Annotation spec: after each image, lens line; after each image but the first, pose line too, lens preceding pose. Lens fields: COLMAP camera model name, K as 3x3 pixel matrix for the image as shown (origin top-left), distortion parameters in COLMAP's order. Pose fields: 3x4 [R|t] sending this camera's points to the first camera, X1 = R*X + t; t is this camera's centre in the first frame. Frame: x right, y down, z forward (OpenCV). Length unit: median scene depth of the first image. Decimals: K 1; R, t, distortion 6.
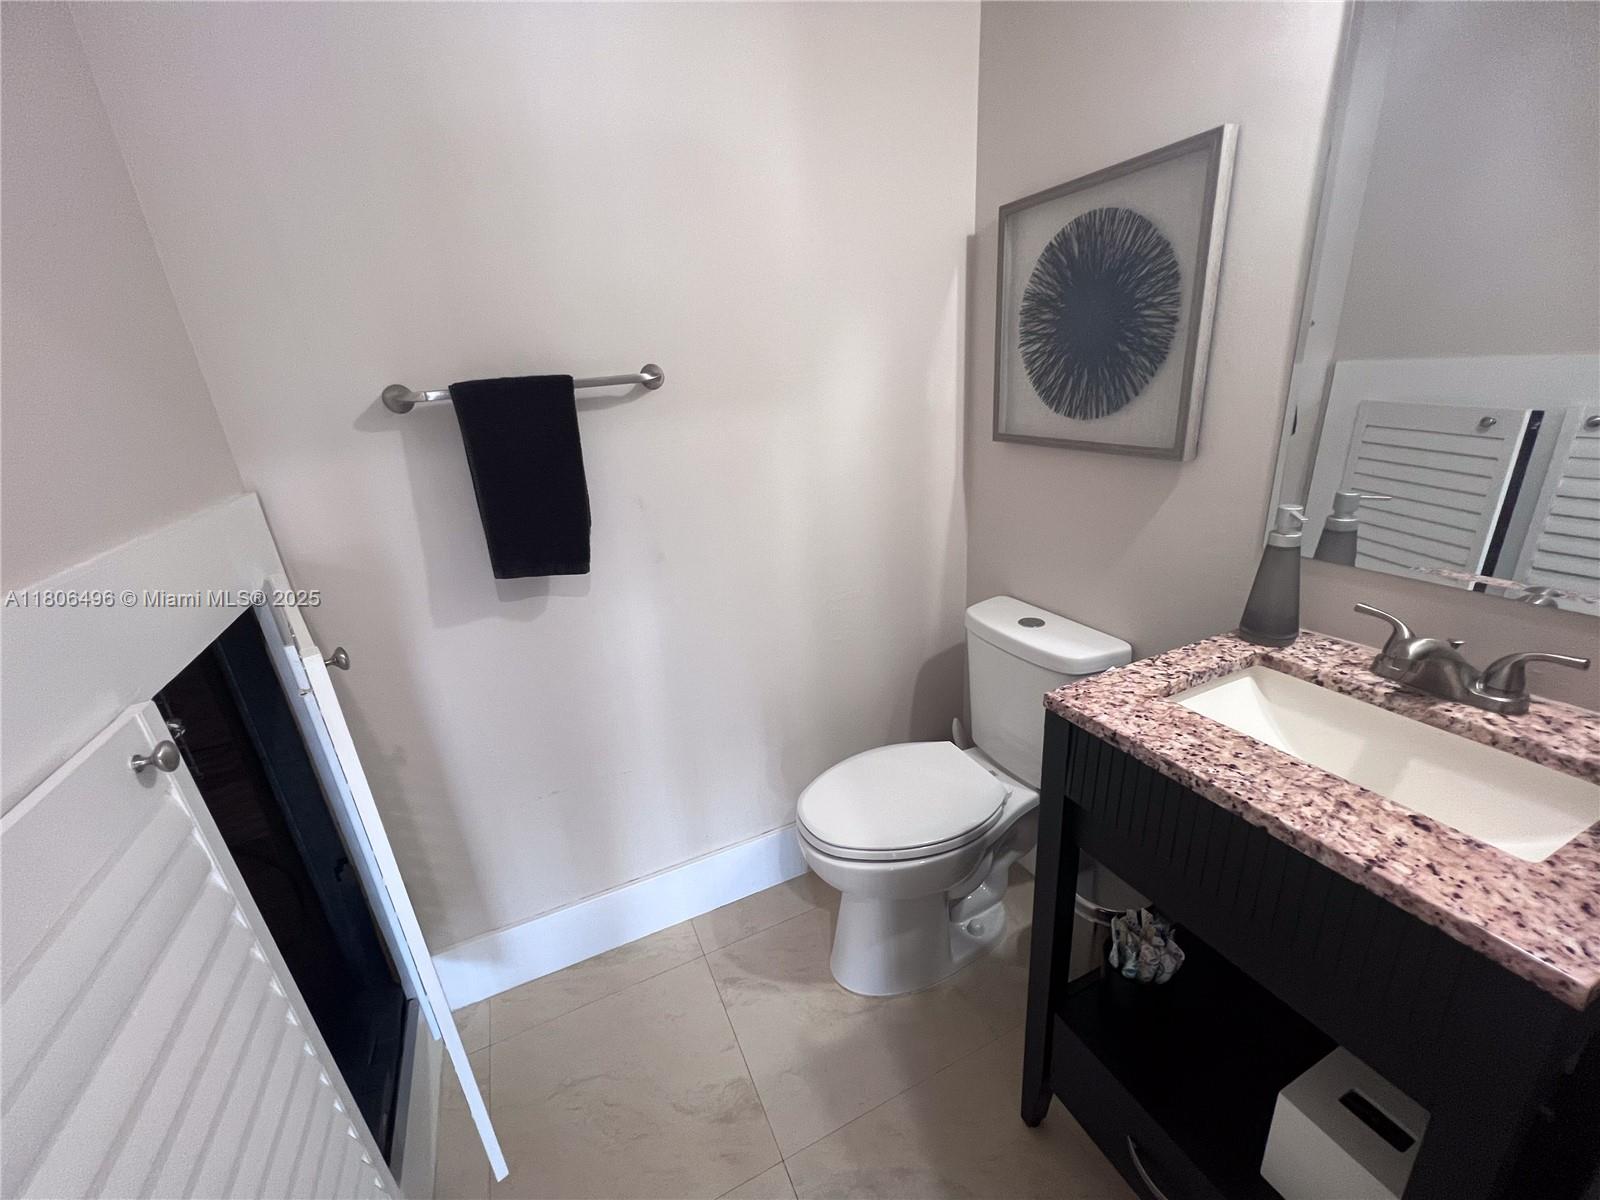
lens RADIAL K [[640.1, 0, 799.6], [0, 640.1, 601.3], [0, 0, 1]] dist [-0.001512, -0.000001]
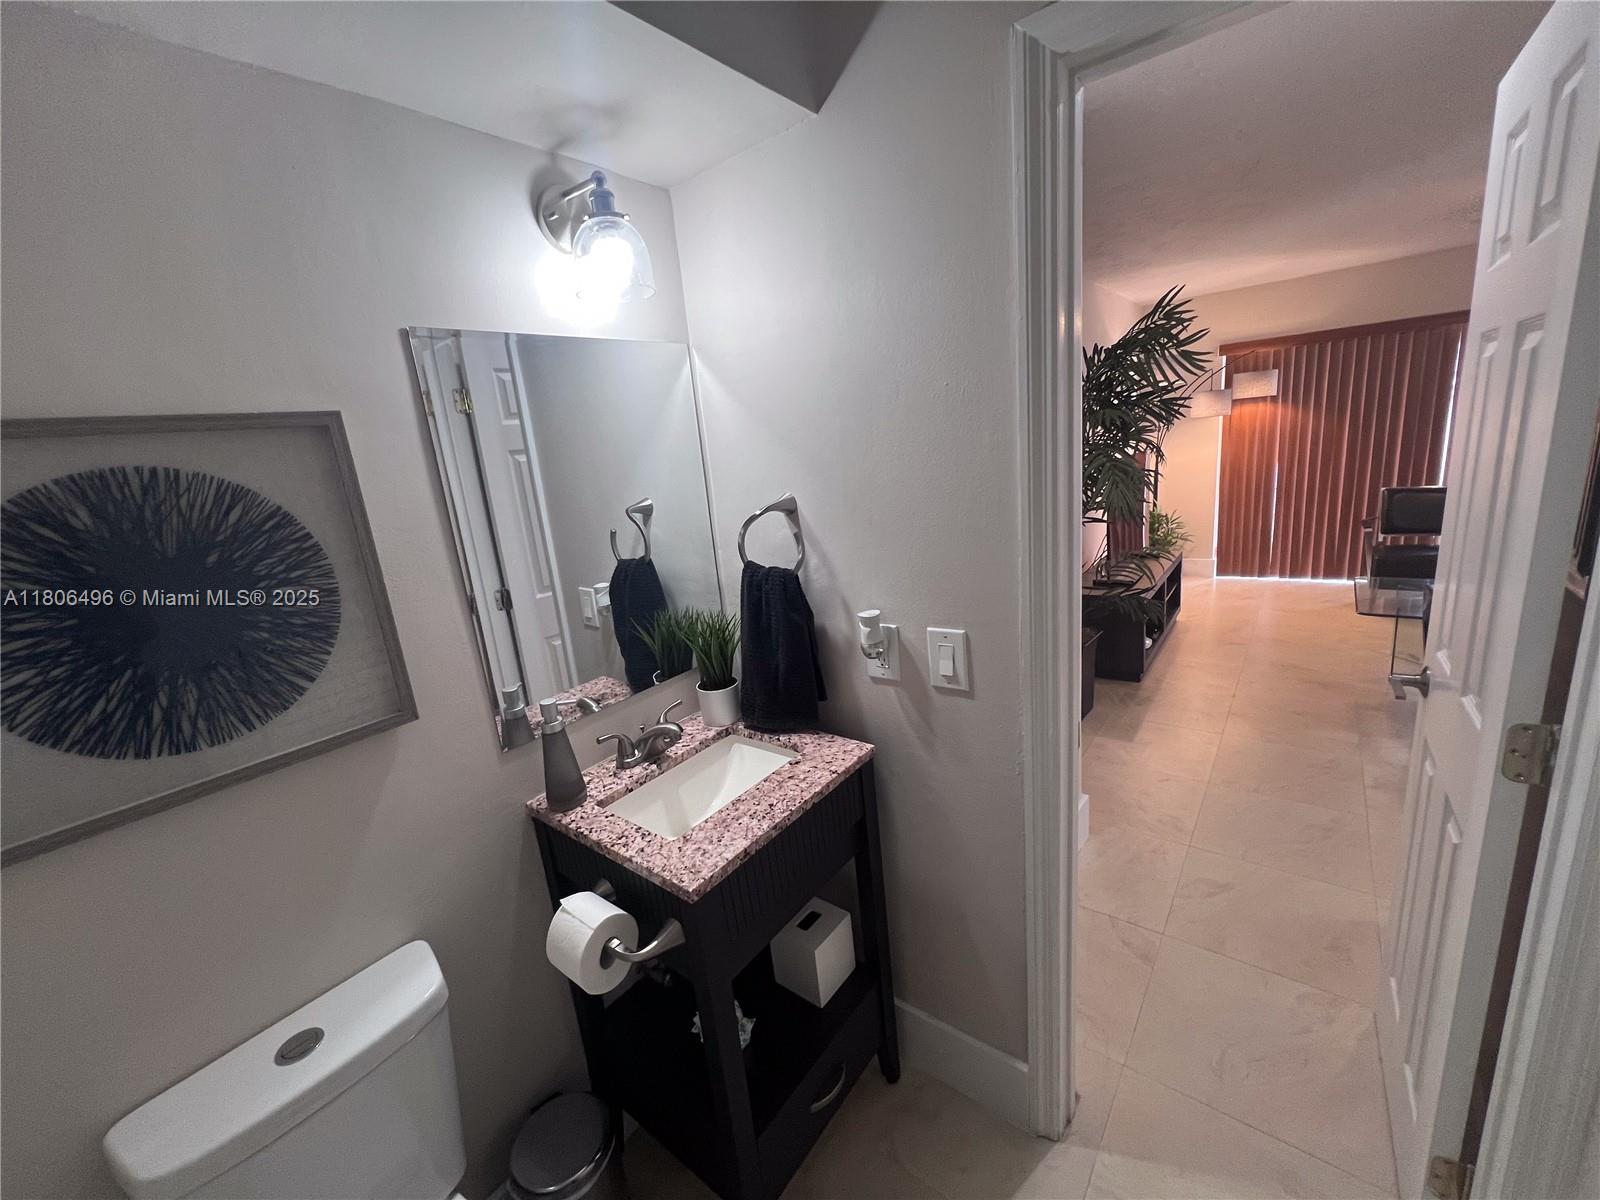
lens RADIAL K [[640.1, 0, 798.2], [0, 640.1, 595.9], [0, 0, 1]] dist [-0.001512, -0.000001]
pose [[-0.445947, -0.094529, 0.890054, -0.639752], [0.426444, 0.851850, 0.304134, -0.561062], [-0.786942, 0.515185, -0.339569, 1.039119]]
